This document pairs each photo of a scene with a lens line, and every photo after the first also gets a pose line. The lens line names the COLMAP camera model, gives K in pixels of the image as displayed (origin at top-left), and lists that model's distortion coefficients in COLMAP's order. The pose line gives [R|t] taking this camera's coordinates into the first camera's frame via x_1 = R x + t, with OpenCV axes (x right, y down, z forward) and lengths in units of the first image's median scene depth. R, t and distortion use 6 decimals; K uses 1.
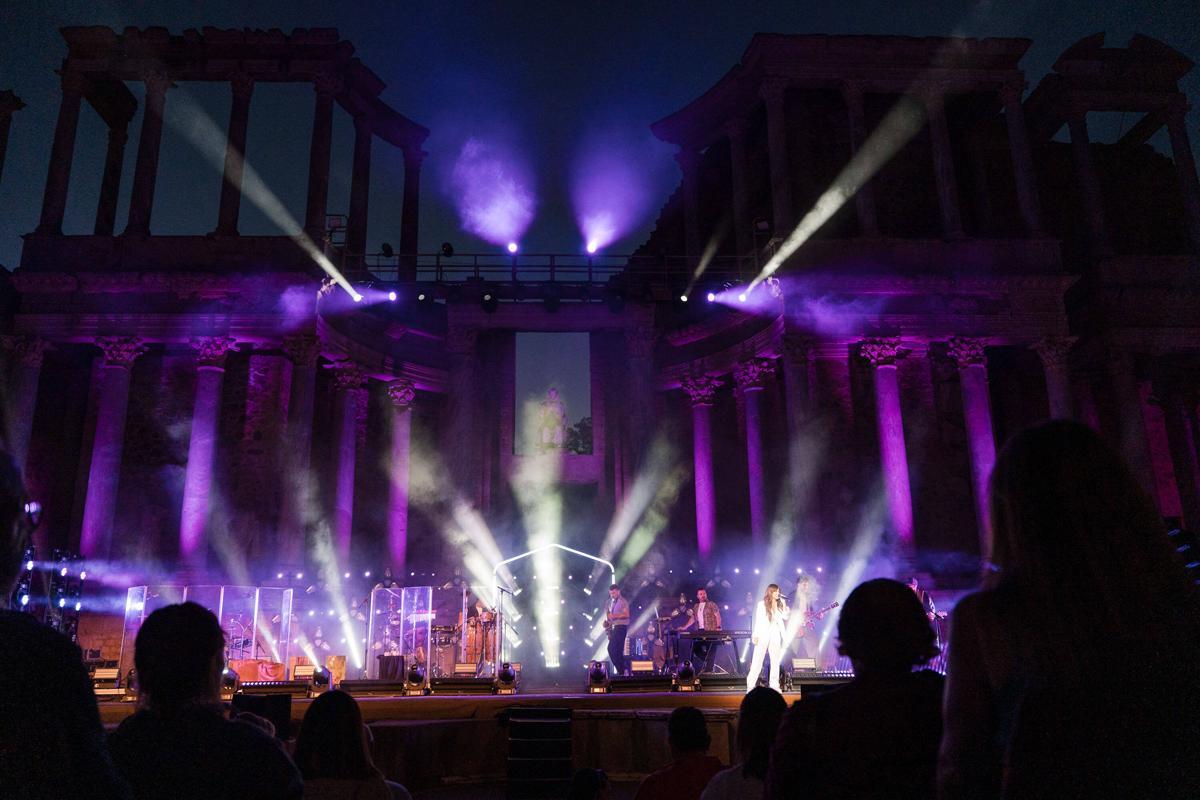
lens RADIAL K [[887.8, 0, 600.0], [0, 887.8, 400.0], [0, 0, 1]] dist [-0.010494, -0.000244]
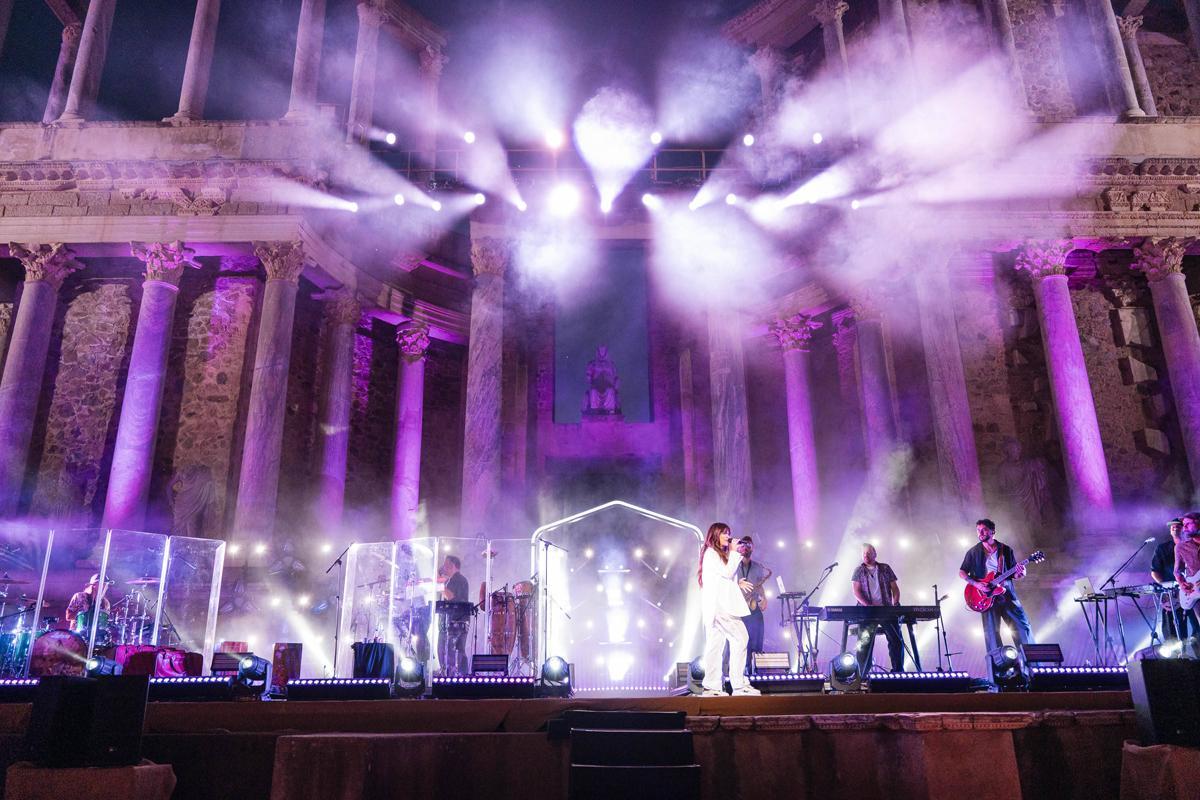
lens RADIAL K [[887.8, 0, 600.0], [0, 887.8, 400.0], [0, 0, 1]] dist [-0.010494, -0.000244]
pose [[0.999348, -0.009048, -0.034959, -0.034296], [0.007030, 0.998325, -0.057431, 0.105261], [0.035420, 0.057148, 0.997737, 0.251532]]
